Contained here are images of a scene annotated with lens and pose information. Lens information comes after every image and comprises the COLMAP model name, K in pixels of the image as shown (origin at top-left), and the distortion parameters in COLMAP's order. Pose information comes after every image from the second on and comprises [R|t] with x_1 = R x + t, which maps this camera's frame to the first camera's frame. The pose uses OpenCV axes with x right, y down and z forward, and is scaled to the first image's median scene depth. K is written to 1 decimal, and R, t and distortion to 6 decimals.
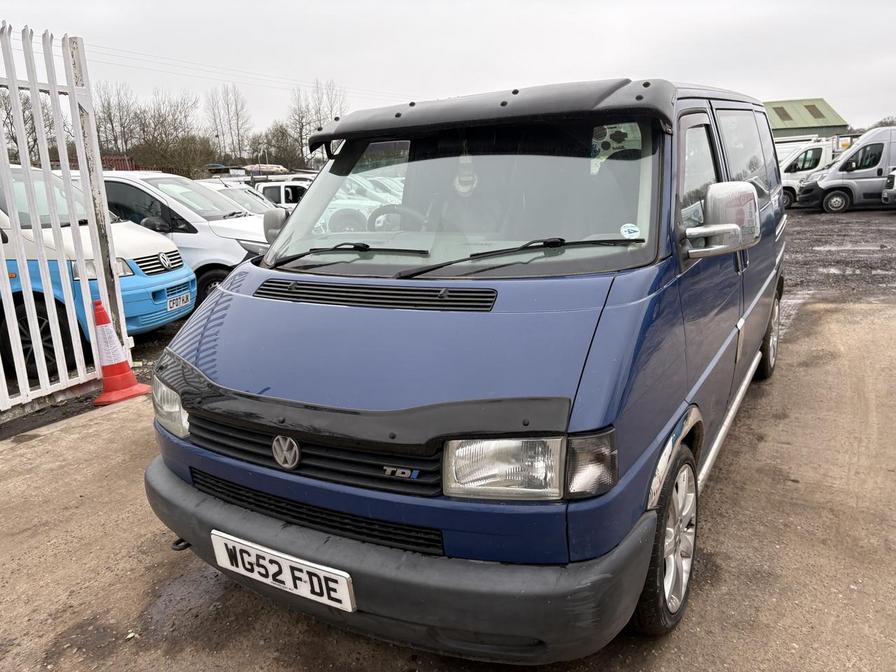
lens RADIAL K [[678.8, 0, 448.0], [0, 678.8, 336.0], [0, 0, 1]] dist [0.010328, 0.001935]
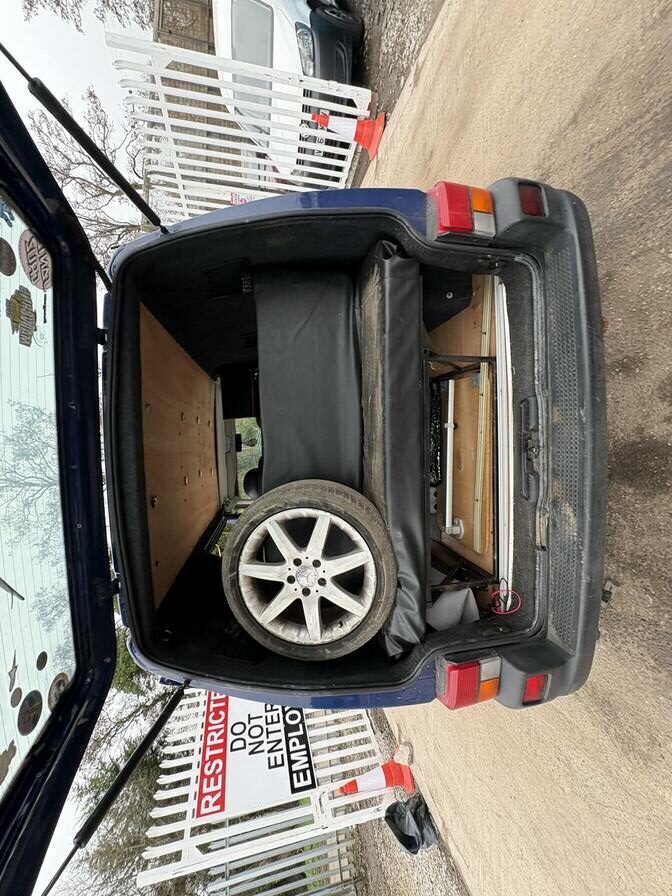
lens RADIAL K [[355.6, 0, 336.0], [0, 355.6, 448.0], [0, 0, 1]] dist [-0.001134, -0.000214]
pose [[0.196090, 0.870161, -0.452071, 0.578112], [0.894787, 0.029808, 0.445498, -0.416400], [0.401130, -0.491865, -0.772764, 1.623048]]
